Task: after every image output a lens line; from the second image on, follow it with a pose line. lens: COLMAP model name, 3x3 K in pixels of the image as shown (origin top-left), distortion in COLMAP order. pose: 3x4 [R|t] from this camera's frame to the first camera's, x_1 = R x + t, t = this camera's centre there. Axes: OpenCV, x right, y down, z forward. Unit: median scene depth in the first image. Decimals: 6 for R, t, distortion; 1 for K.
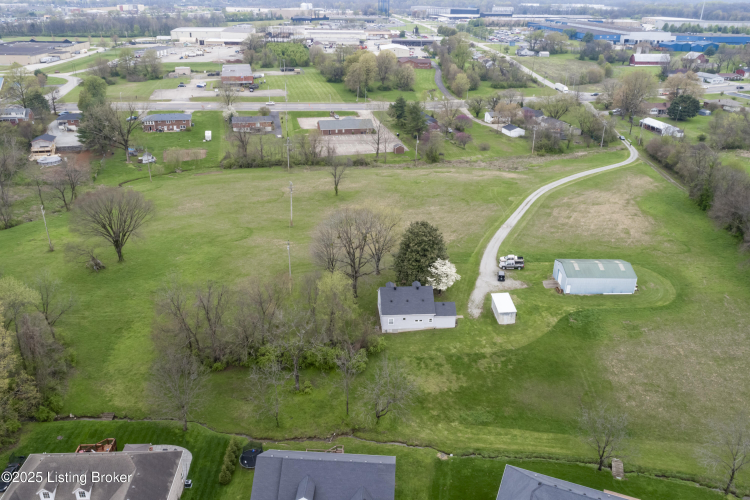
lens RADIAL K [[594.6, 0, 375.0], [0, 594.6, 250.0], [0, 0, 1]] dist [-0.020945, 0.010353]
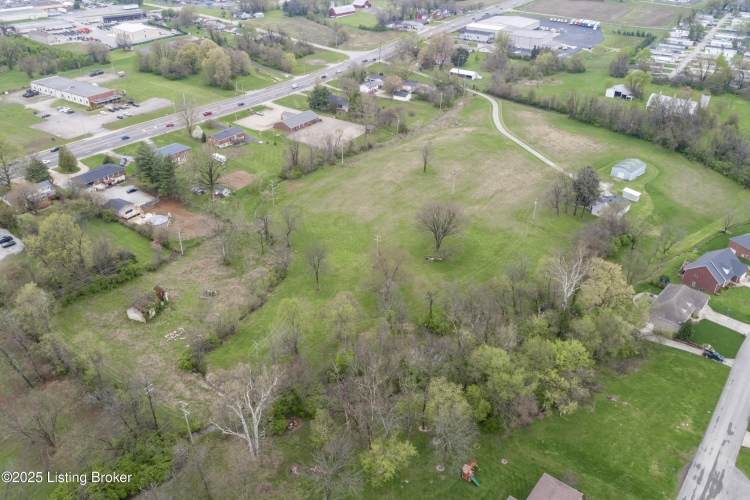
lens RADIAL K [[594.6, 0, 375.0], [0, 594.6, 250.0], [0, 0, 1]] dist [-0.020945, 0.010353]
pose [[0.721348, -0.354299, 0.595088, -0.873173], [0.281166, 0.935060, 0.215888, -0.211920], [-0.632932, 0.011588, 0.774120, -0.018966]]
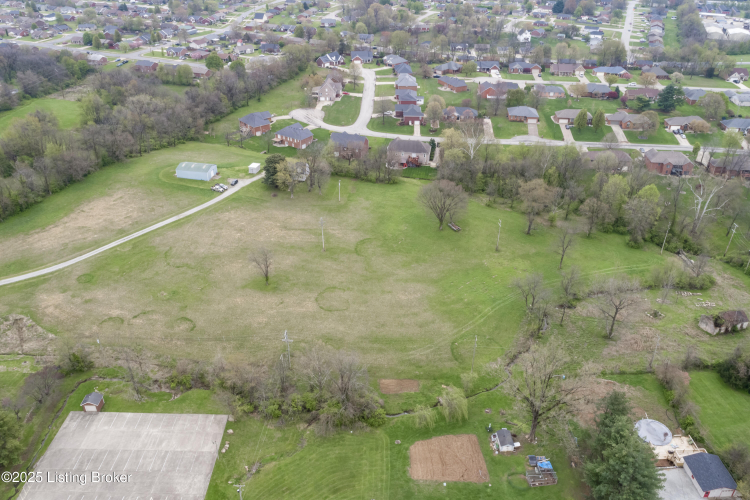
lens RADIAL K [[594.6, 0, 375.0], [0, 594.6, 250.0], [0, 0, 1]] dist [-0.020945, 0.010353]
pose [[-0.974713, -0.128734, 0.182652, -0.342604], [0.074766, 0.582394, 0.809461, -0.759082], [-0.210581, 0.802648, -0.558042, 1.211565]]
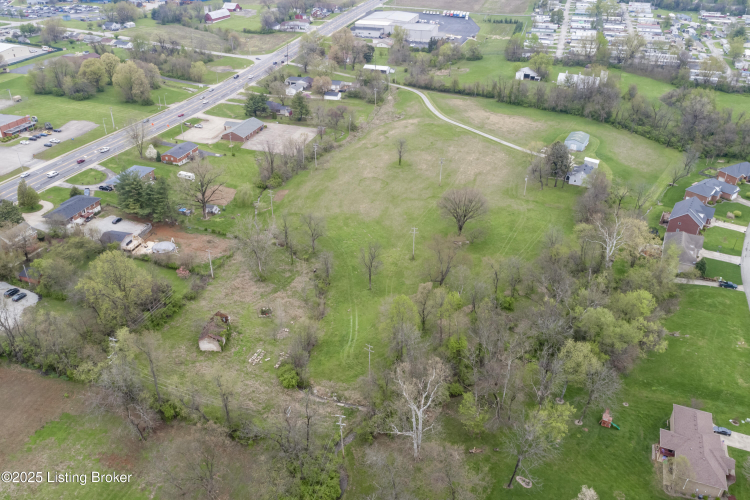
lens RADIAL K [[594.6, 0, 375.0], [0, 594.6, 250.0], [0, 0, 1]] dist [-0.020945, 0.010353]
pose [[0.492827, -0.448424, 0.745679, -1.054799], [0.356615, 0.885789, 0.296990, -0.299054], [-0.793692, 0.119555, 0.596456, 0.163112]]
